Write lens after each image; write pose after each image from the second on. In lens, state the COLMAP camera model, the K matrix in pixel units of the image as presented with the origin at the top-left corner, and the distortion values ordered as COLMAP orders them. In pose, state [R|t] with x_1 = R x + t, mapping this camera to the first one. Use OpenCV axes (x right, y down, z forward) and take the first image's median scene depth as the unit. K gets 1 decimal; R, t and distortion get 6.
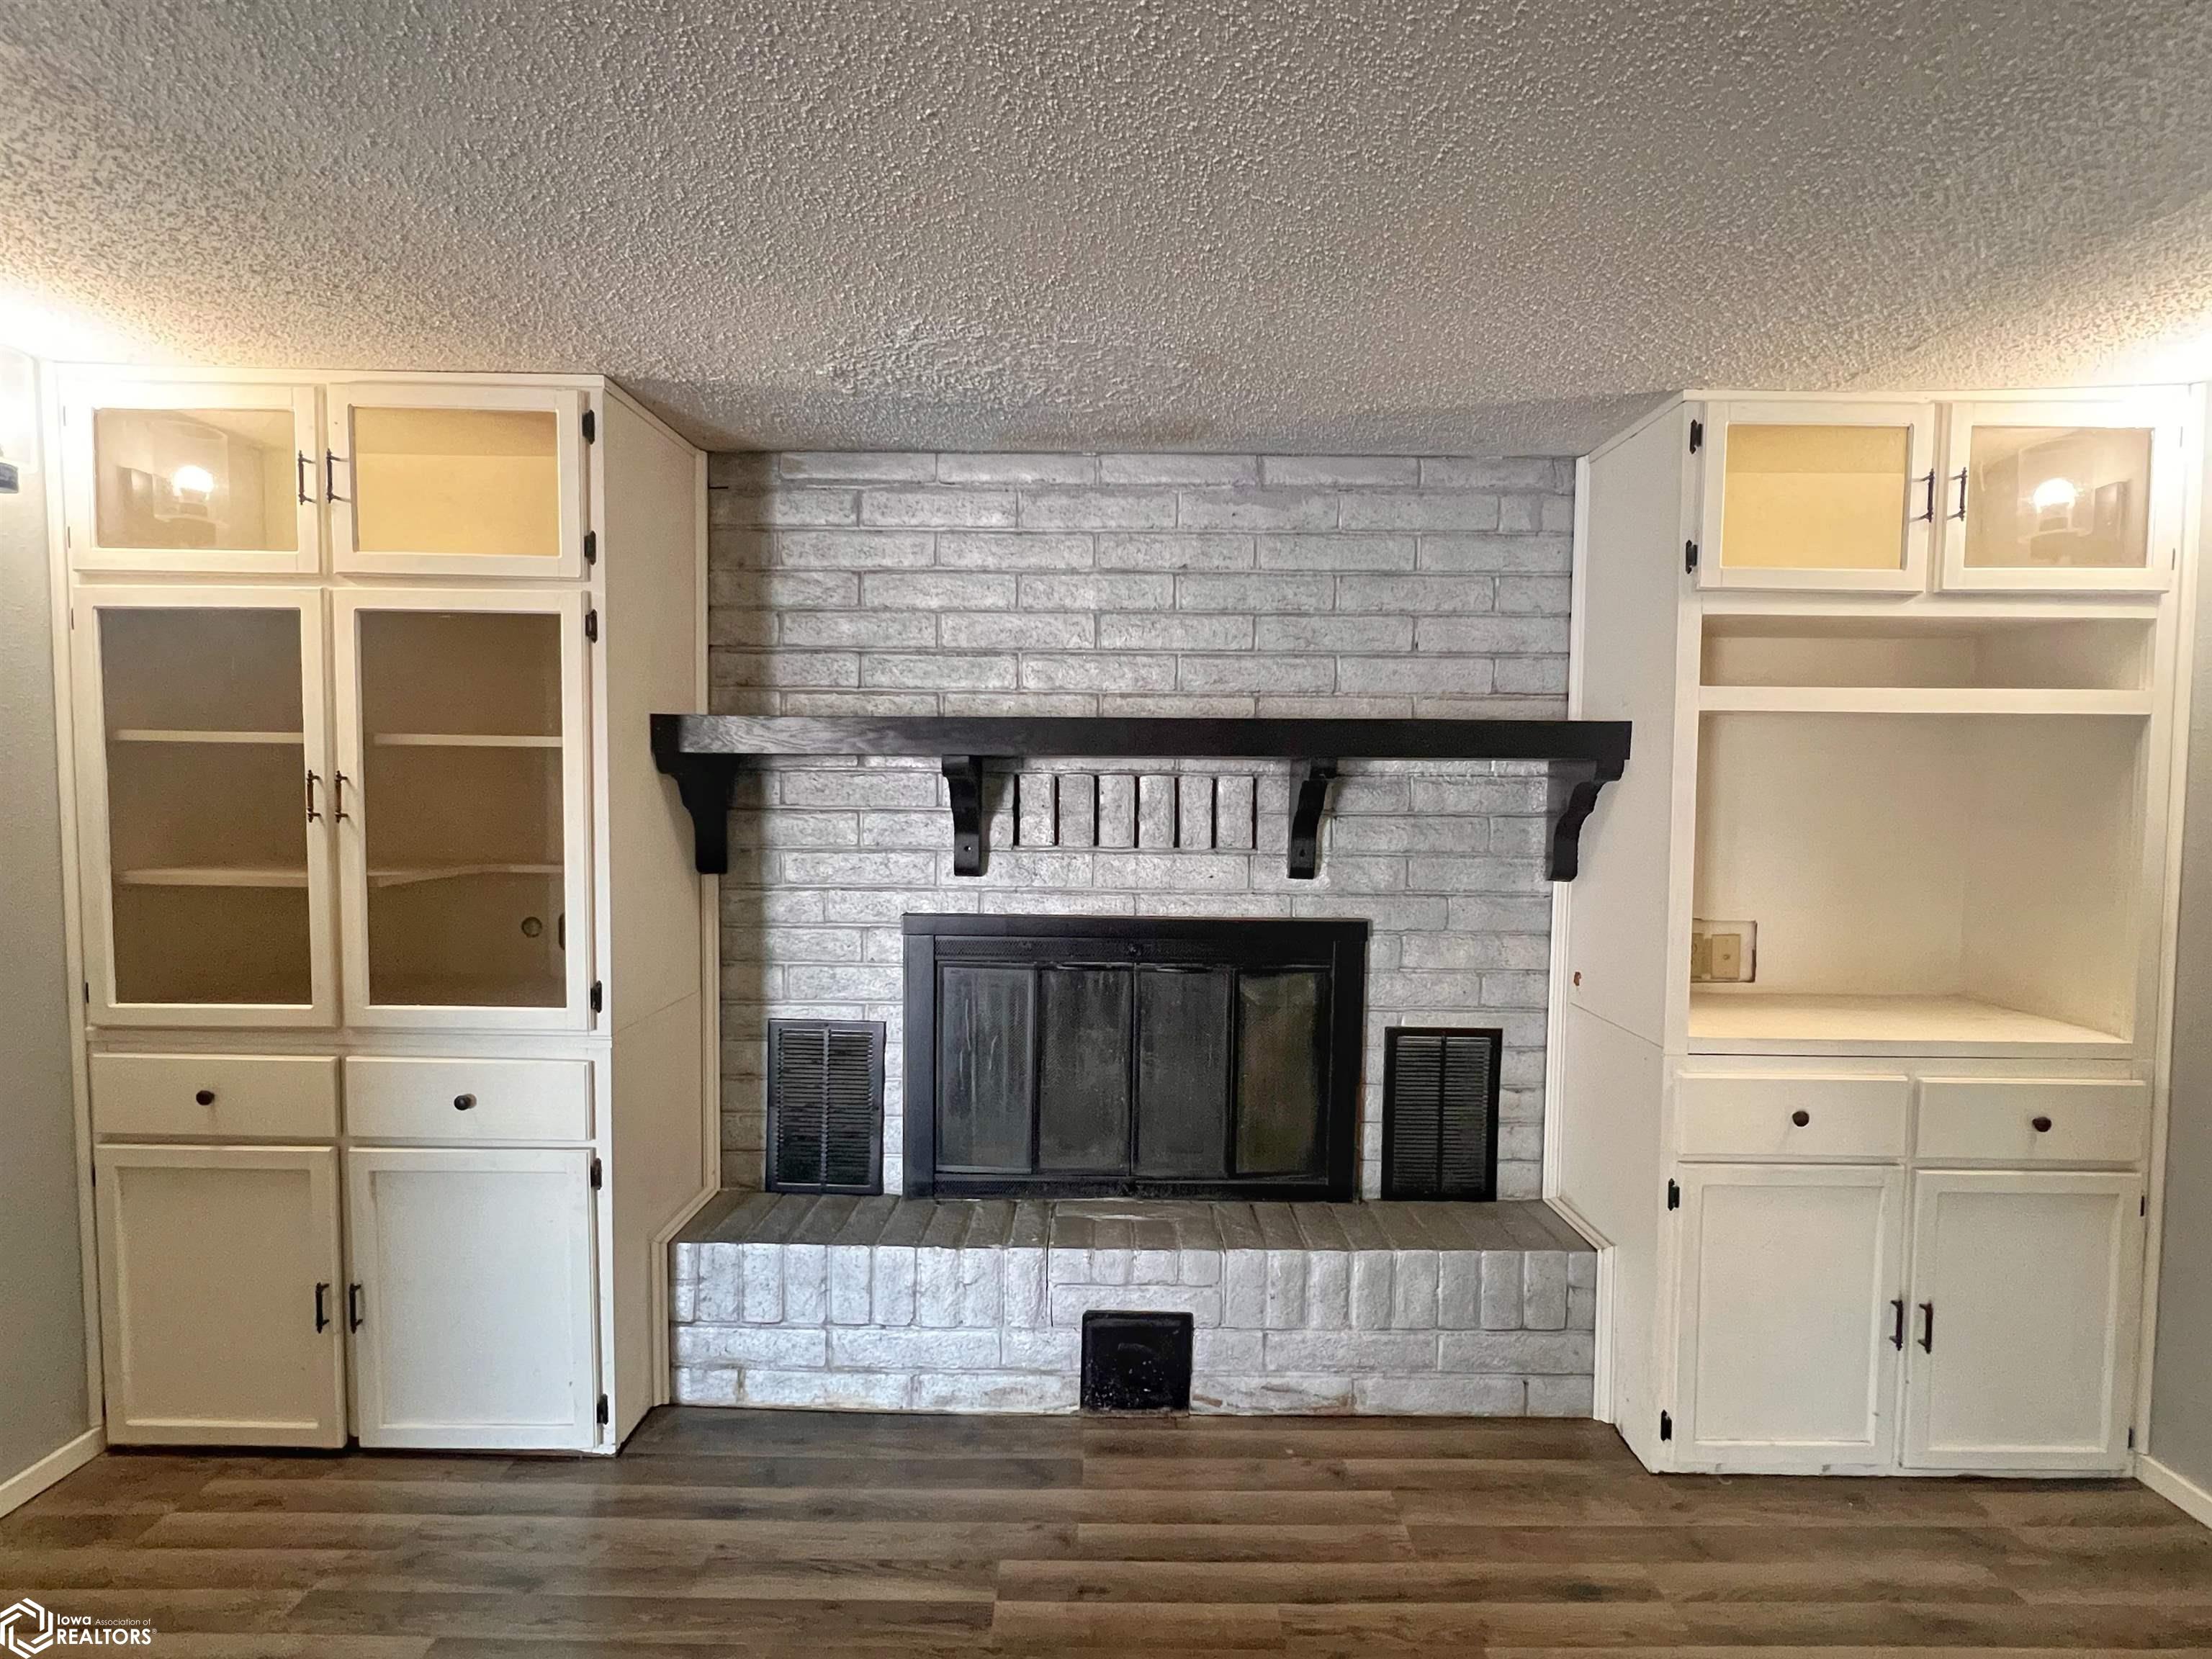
lens RADIAL K [[1073.0, 0, 1106.2], [0, 1073.0, 839.7], [0, 0, 1]] dist [0.000813, 0.000159]
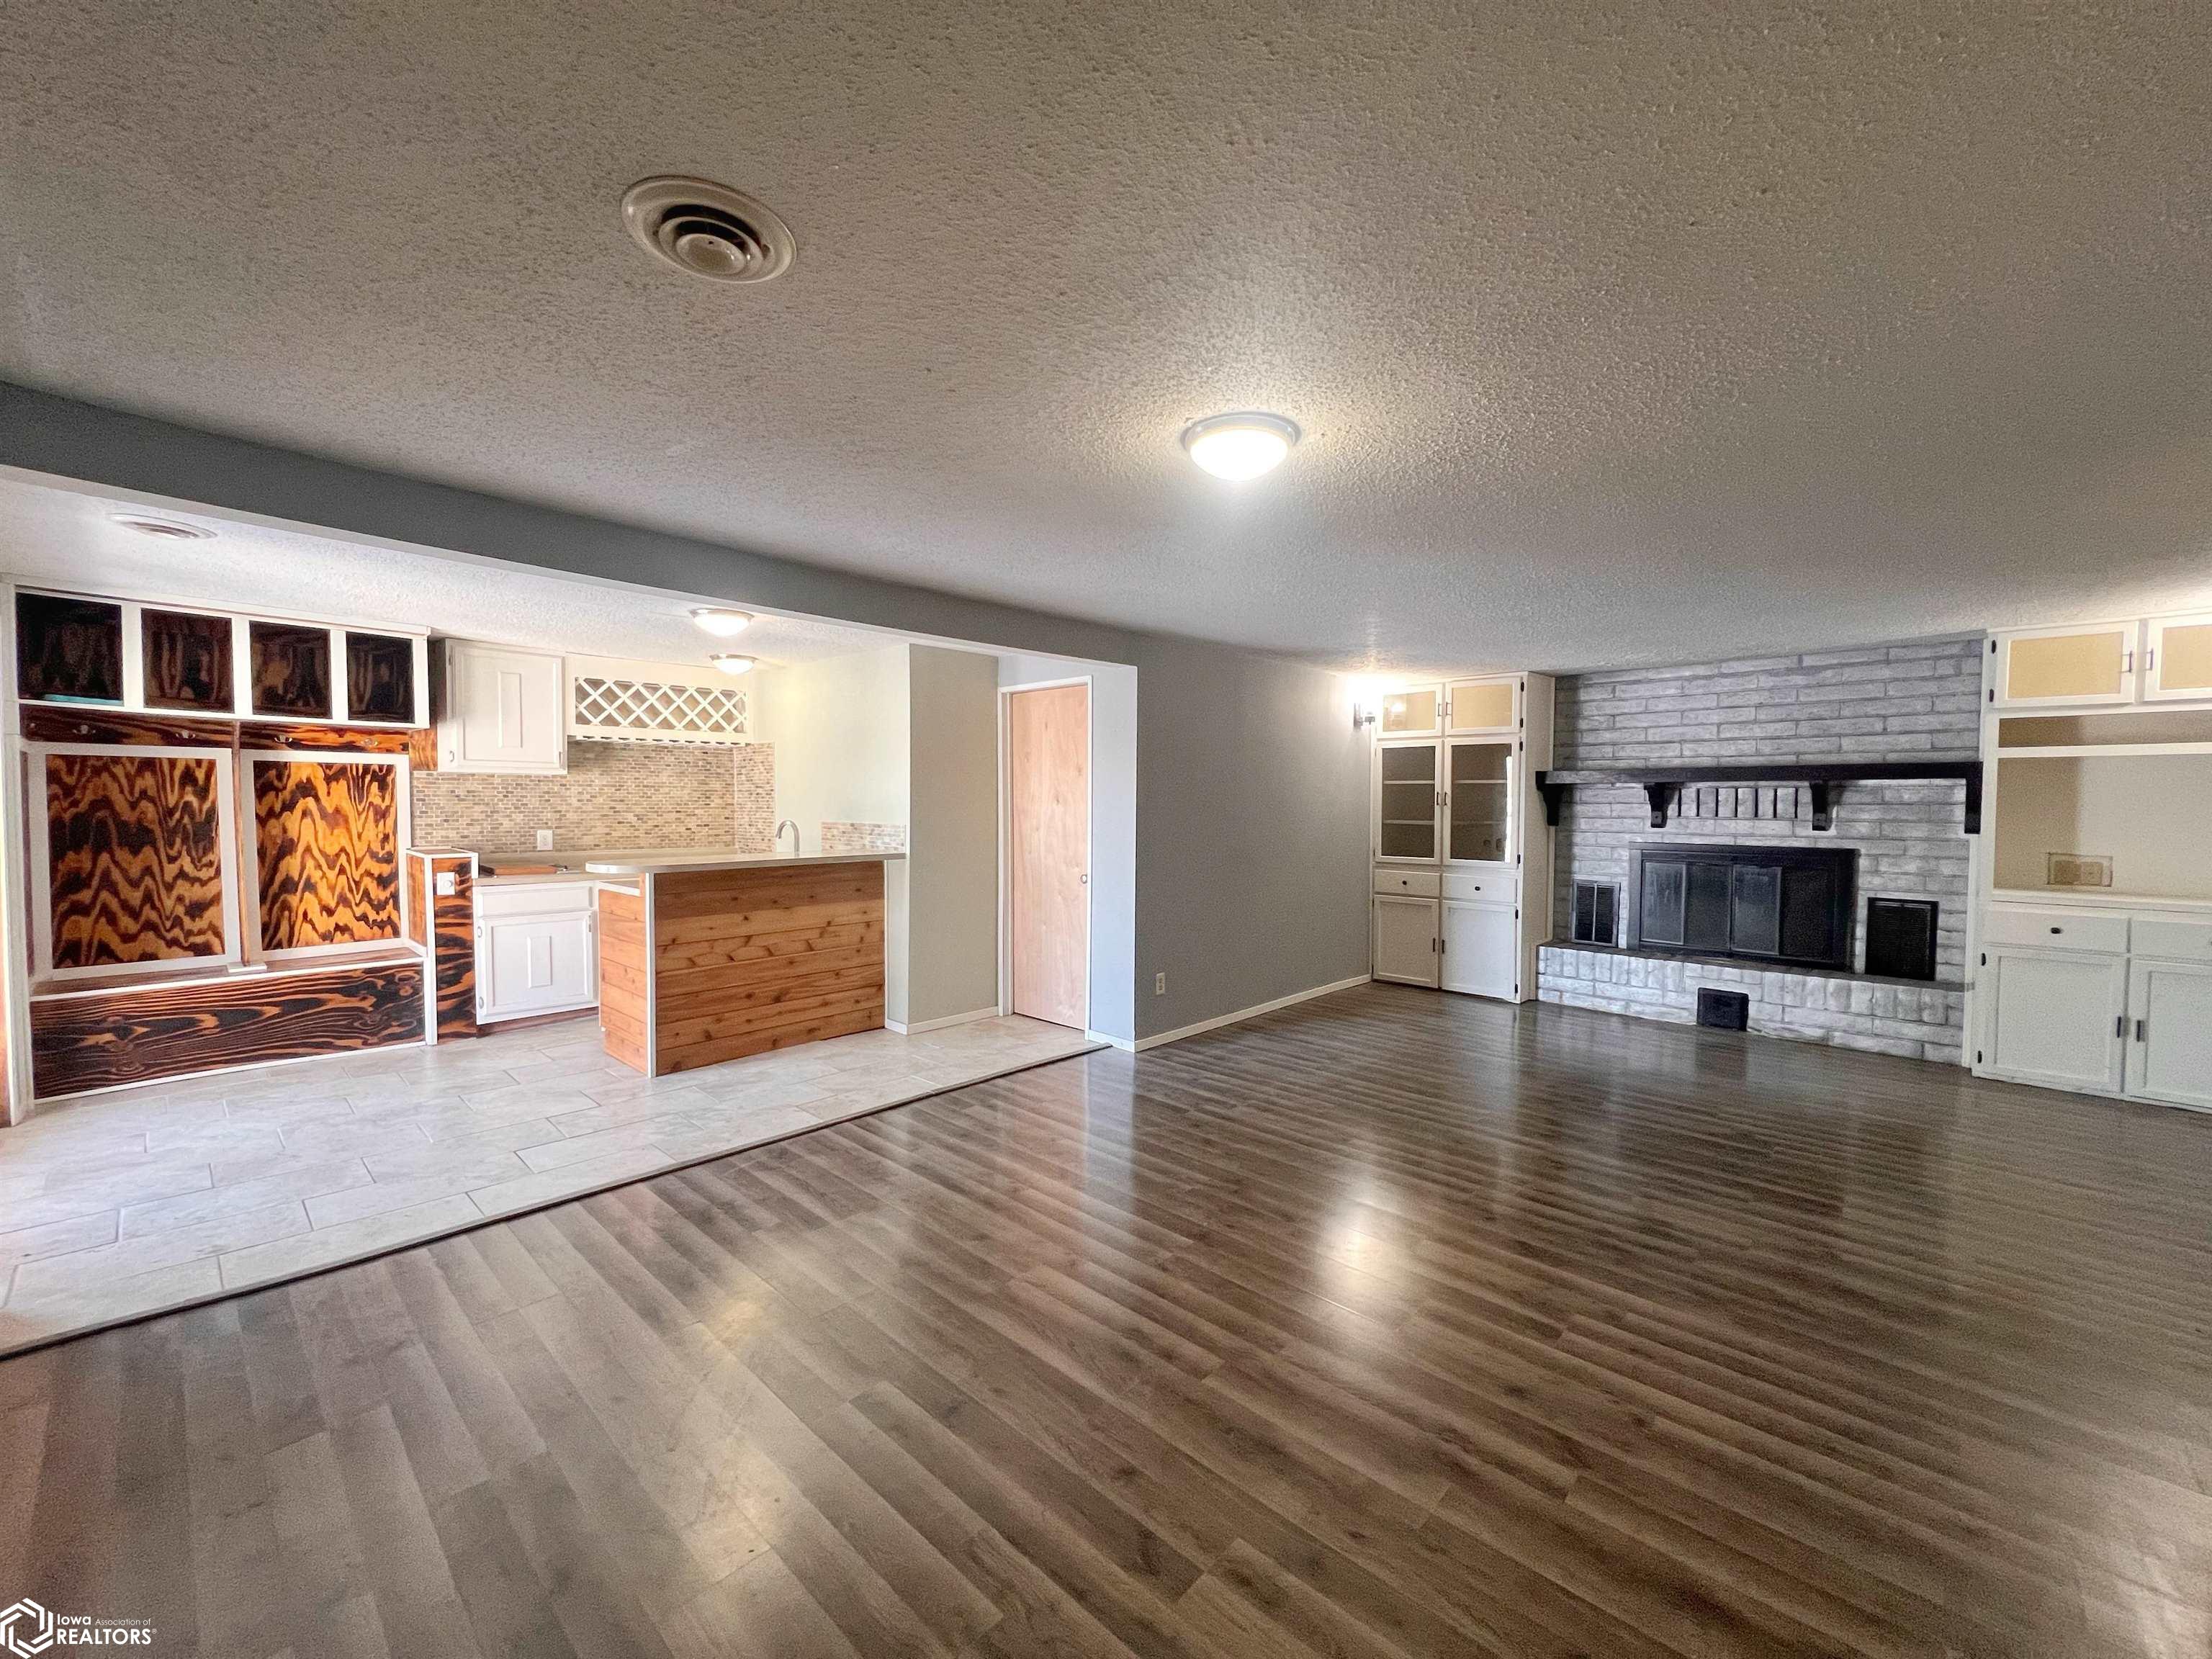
lens RADIAL K [[885.9, 0, 1108.6], [0, 885.9, 832.3], [0, 0, 1]] dist [0.001129, -0.000453]
pose [[0.723948, 0.017040, -0.689644, 0.430924], [-0.026450, 0.999645, -0.003066, 0.095010], [0.689347, 0.020461, 0.724142, -1.630301]]
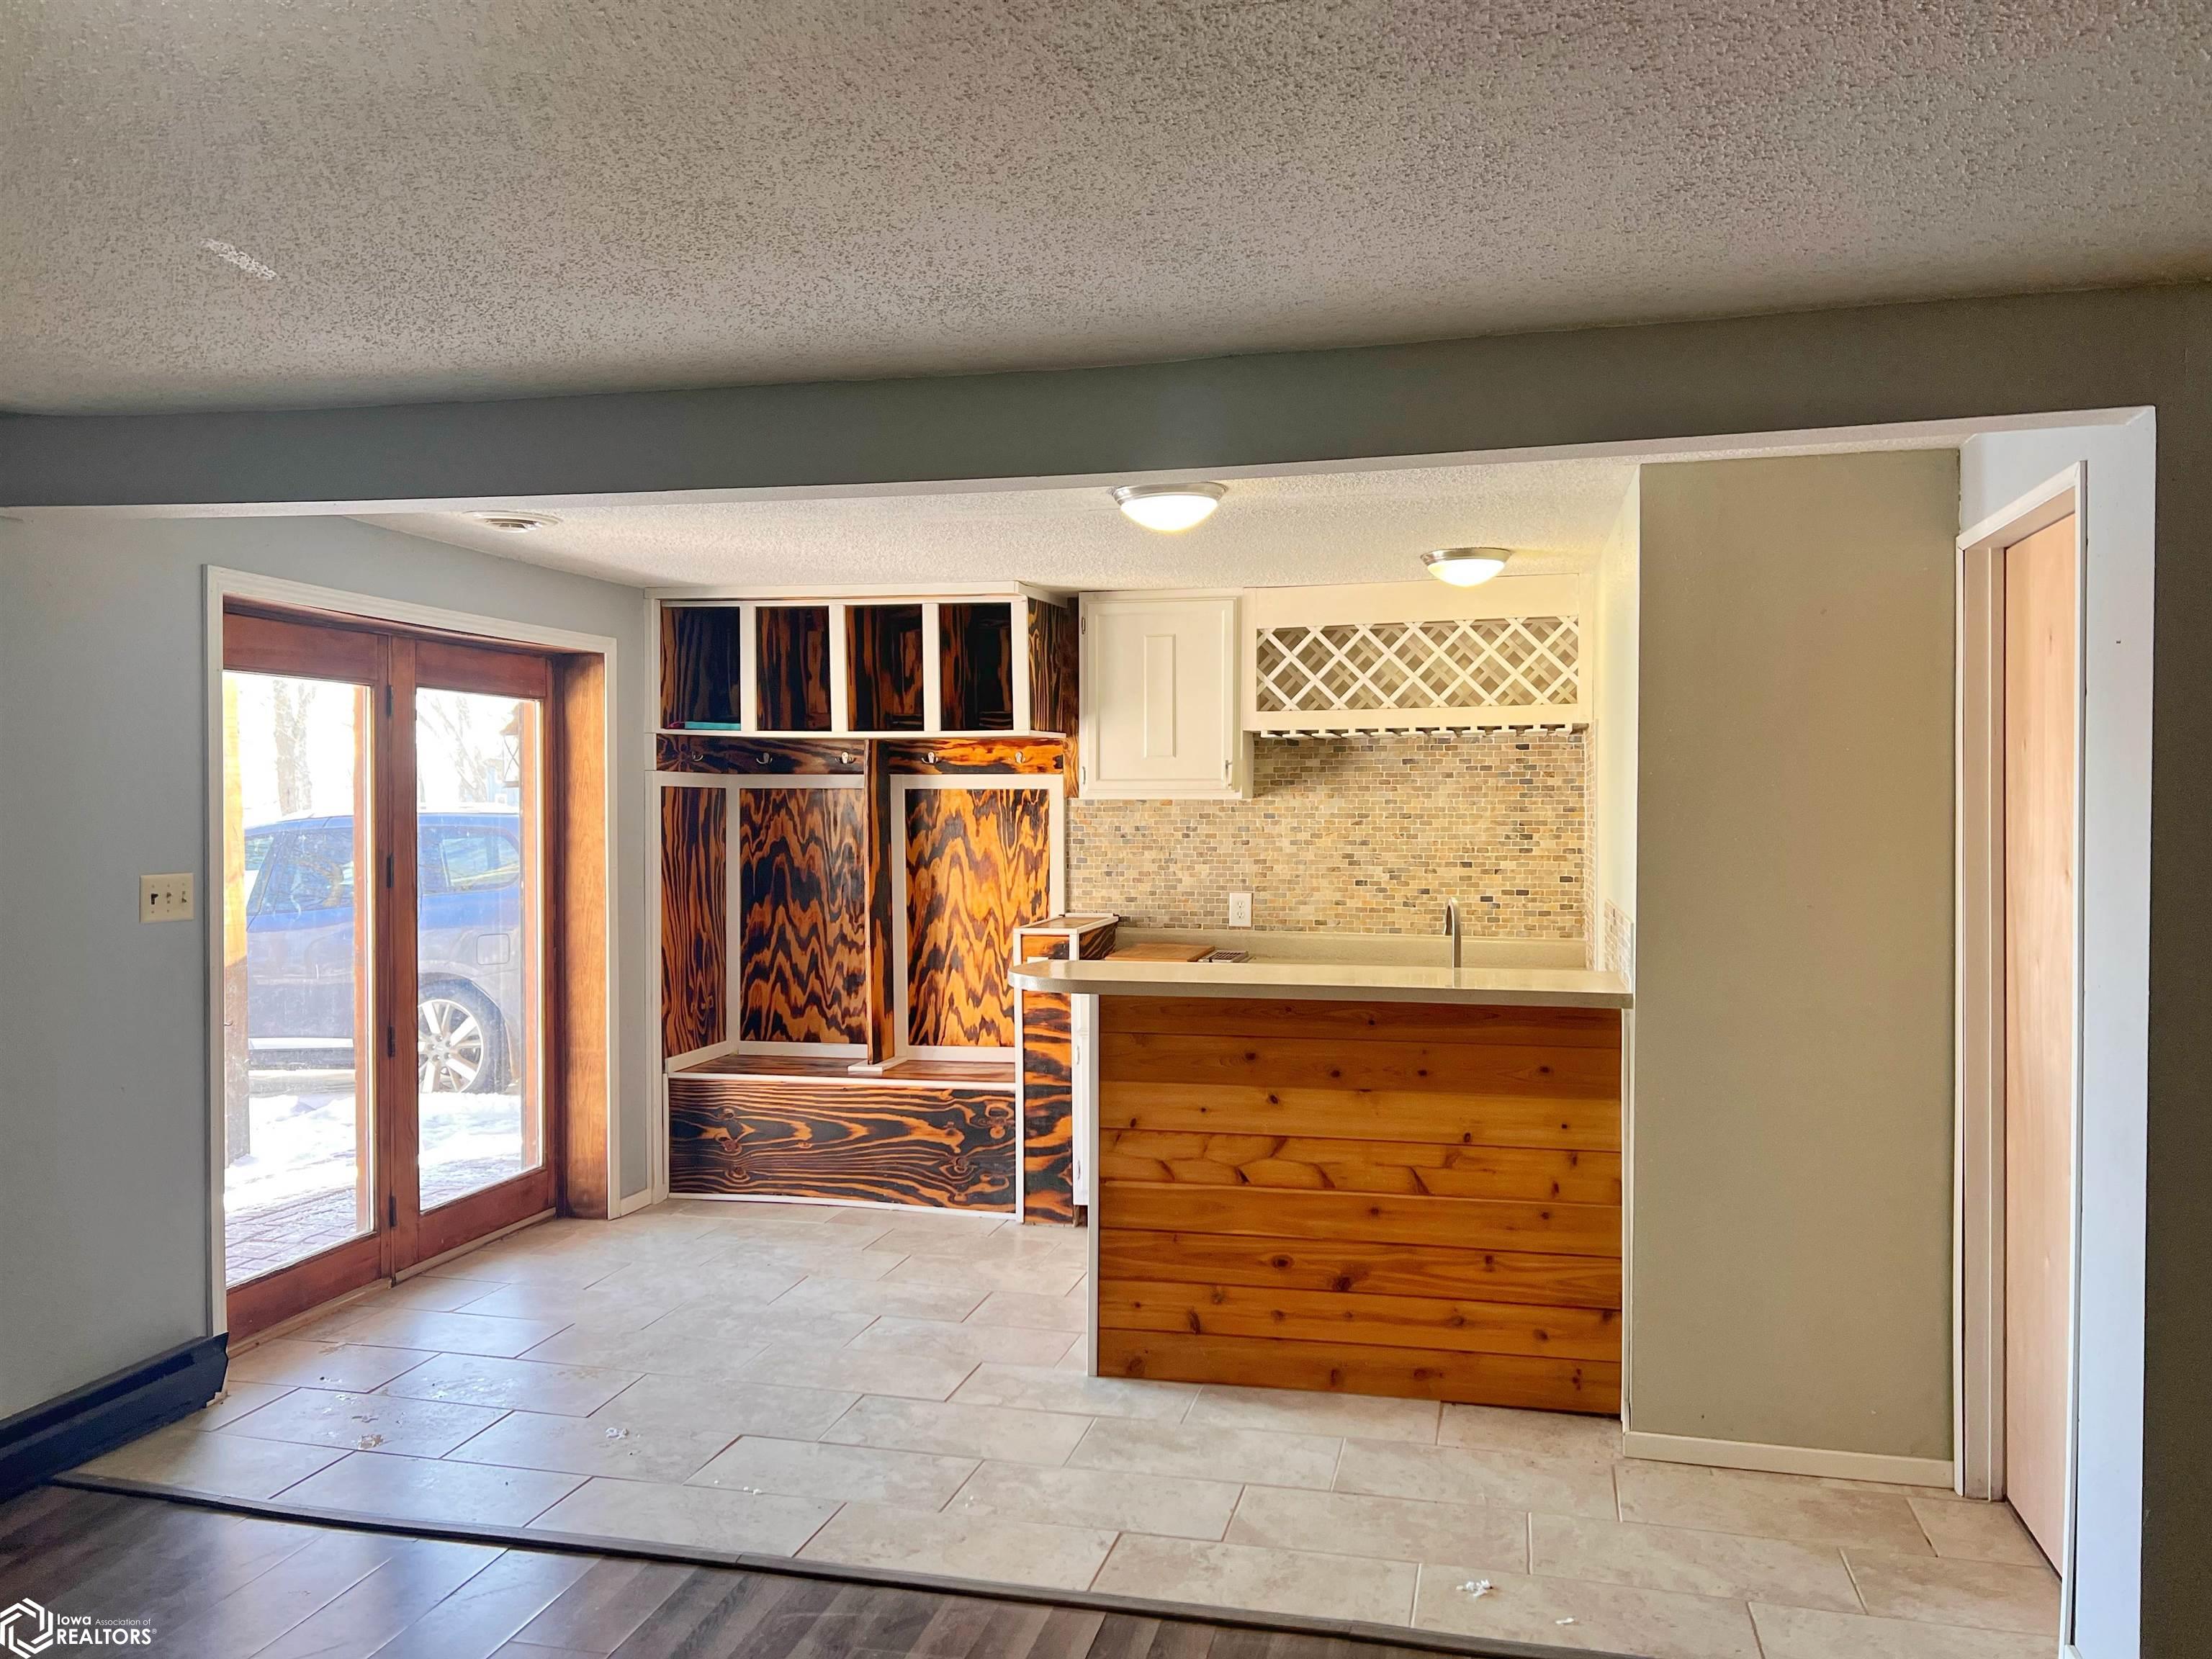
lens RADIAL K [[1653.8, 0, 1108.4], [0, 1653.8, 828.2], [0, 0, 1]] dist [0.078424, -0.087400]
pose [[-0.242247, 0.003219, -0.970209, 0.281741], [-0.043039, 0.998974, 0.014061, -0.004268], [0.969259, 0.045163, -0.241861, -0.564729]]
